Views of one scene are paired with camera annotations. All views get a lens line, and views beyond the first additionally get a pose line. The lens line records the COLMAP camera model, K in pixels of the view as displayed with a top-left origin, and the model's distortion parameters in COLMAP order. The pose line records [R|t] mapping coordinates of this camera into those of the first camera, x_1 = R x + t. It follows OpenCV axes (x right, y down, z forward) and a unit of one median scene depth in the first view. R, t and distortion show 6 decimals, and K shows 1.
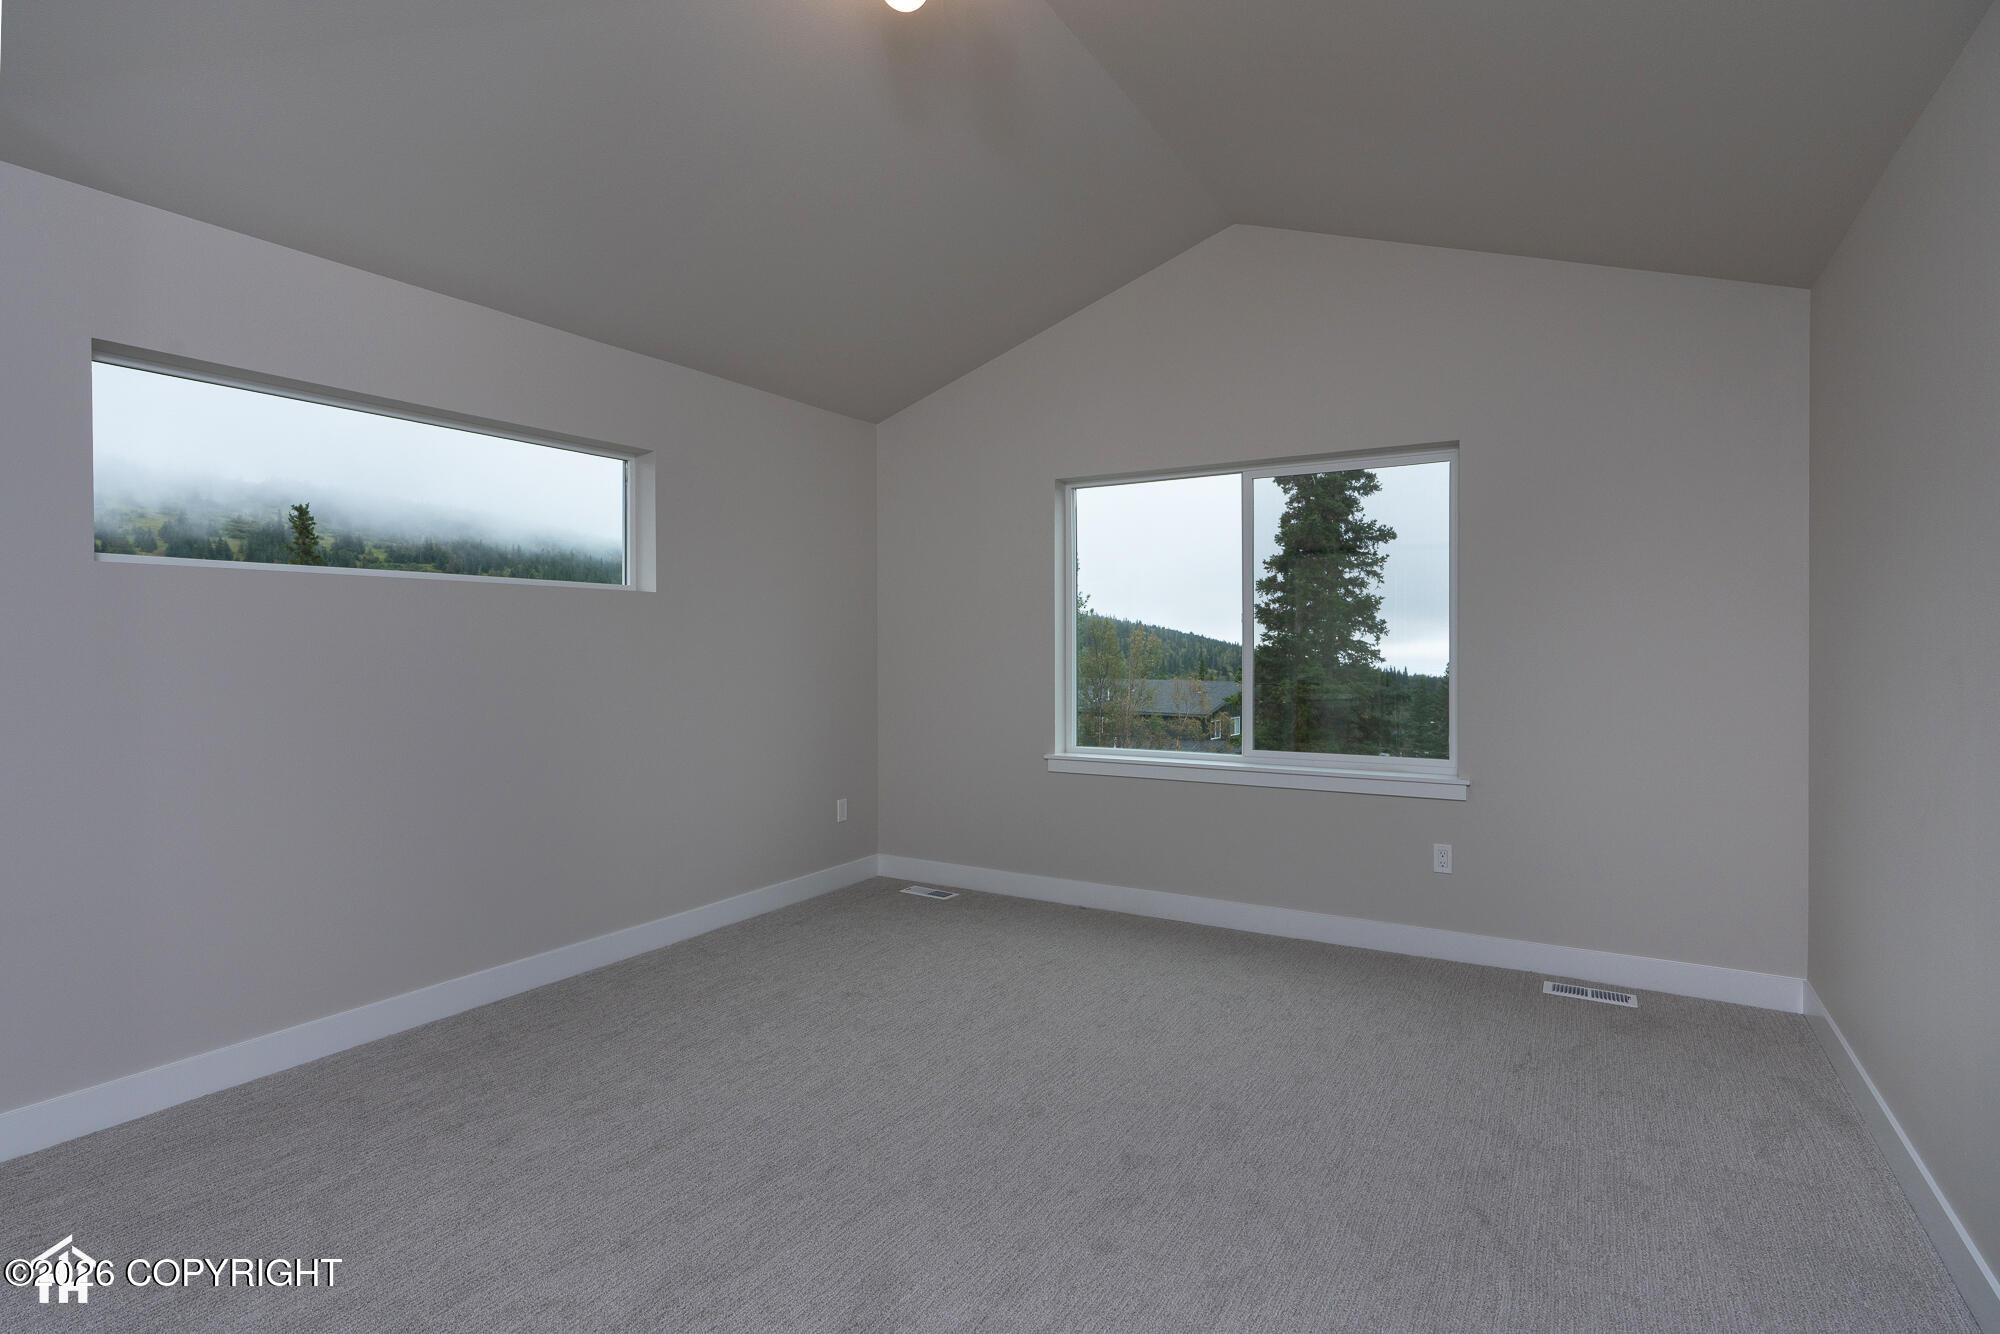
lens RADIAL K [[1018.5, 0, 1002.0], [0, 1018.5, 667.8], [0, 0, 1]] dist [0.000252, 0.001769]
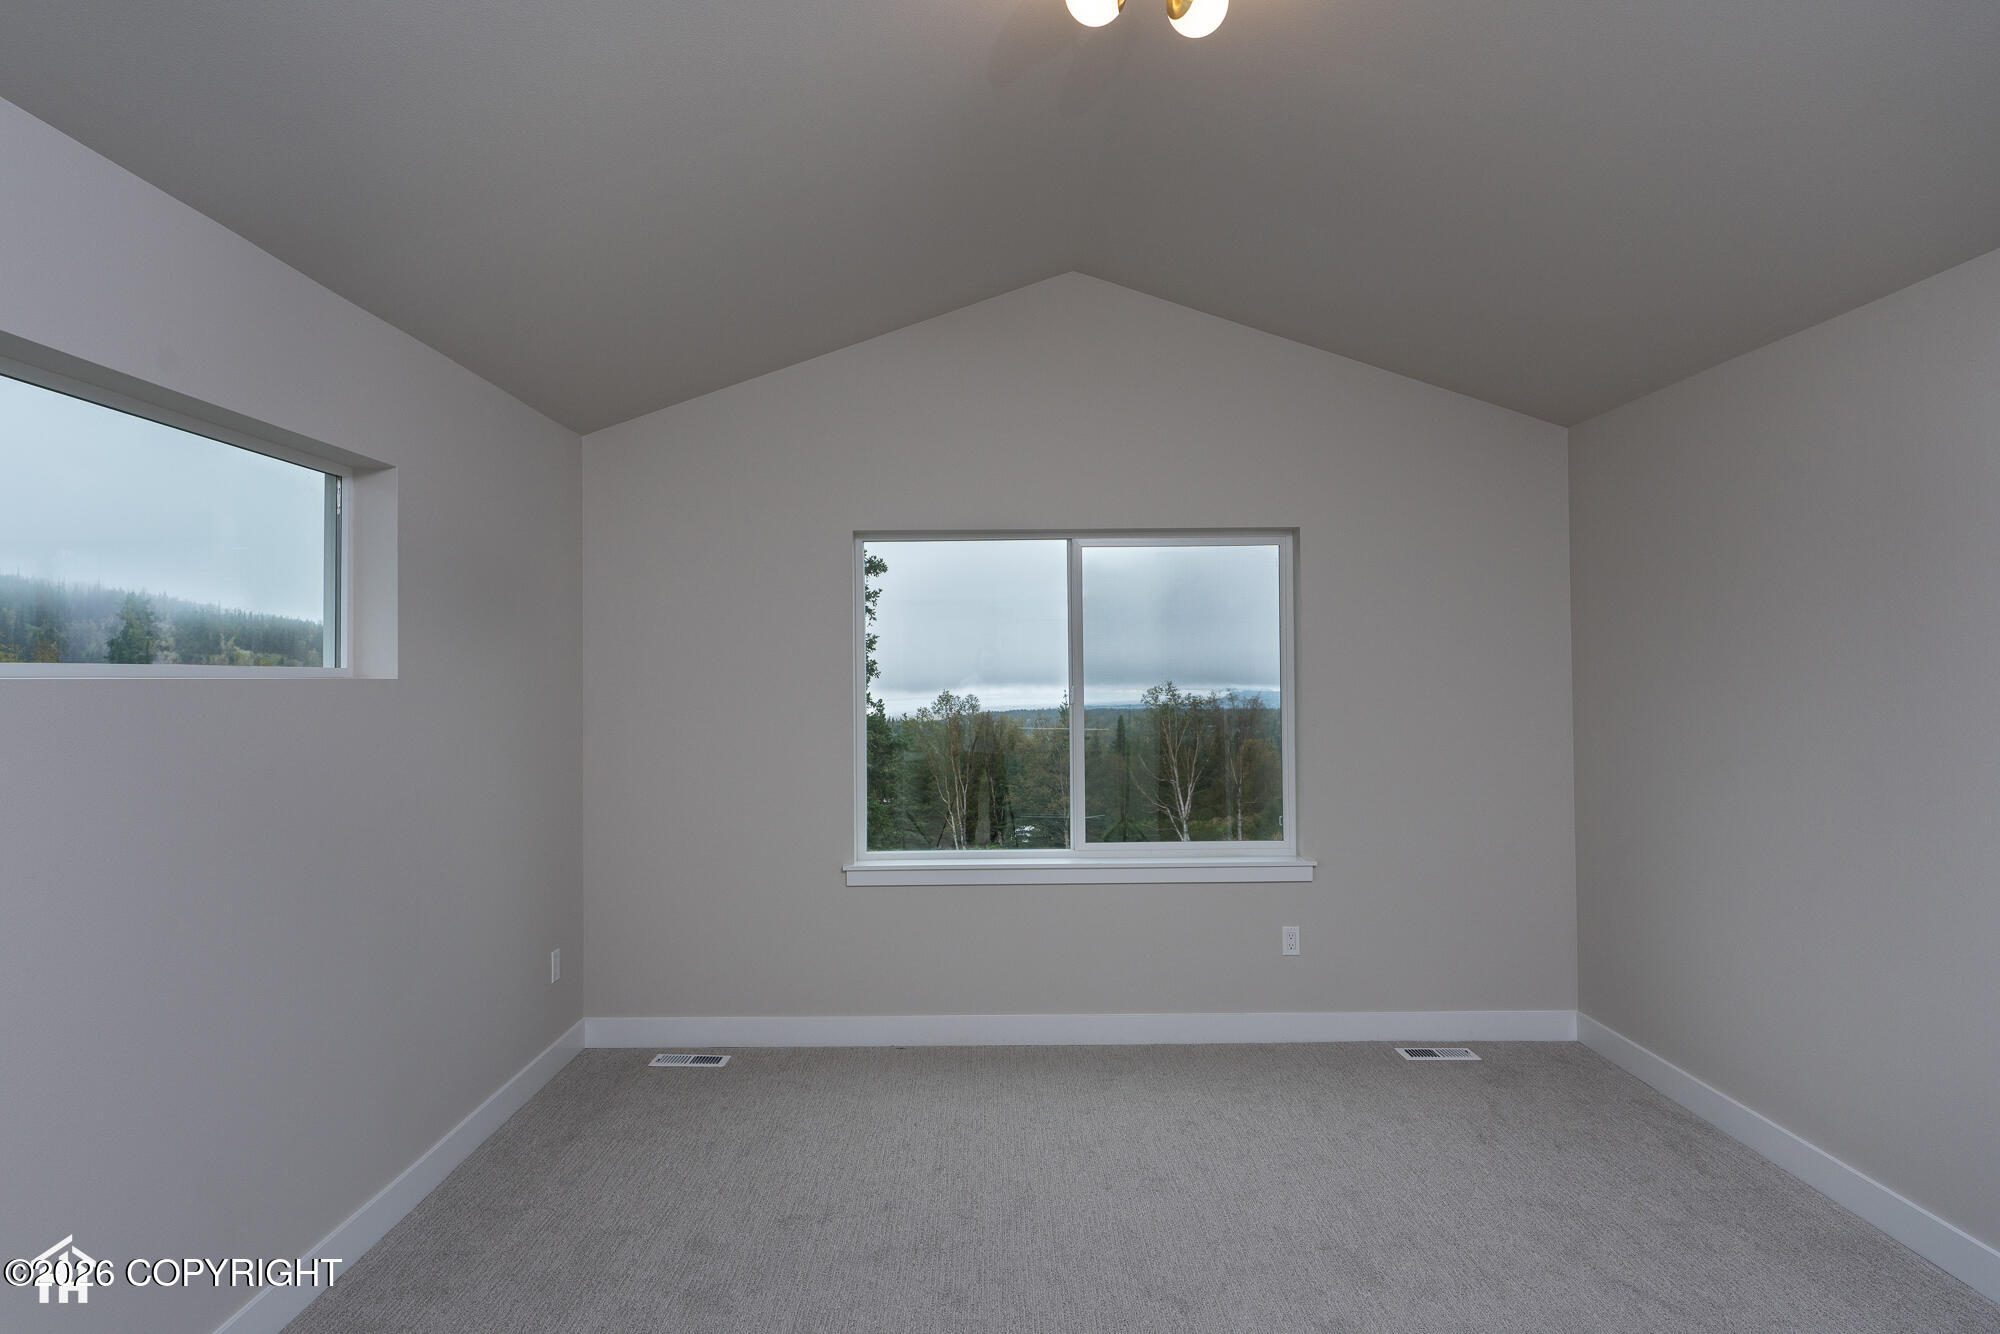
lens RADIAL K [[1204.4, 0, 1005.3], [0, 1204.4, 660.5], [0, 0, 1]] dist [0.003112, 0.000356]
pose [[0.852790, 0.000028, 0.522254, -0.417769], [0.018799, 0.999350, -0.030750, -0.056158], [-0.521915, 0.036042, 0.852236, 0.121519]]
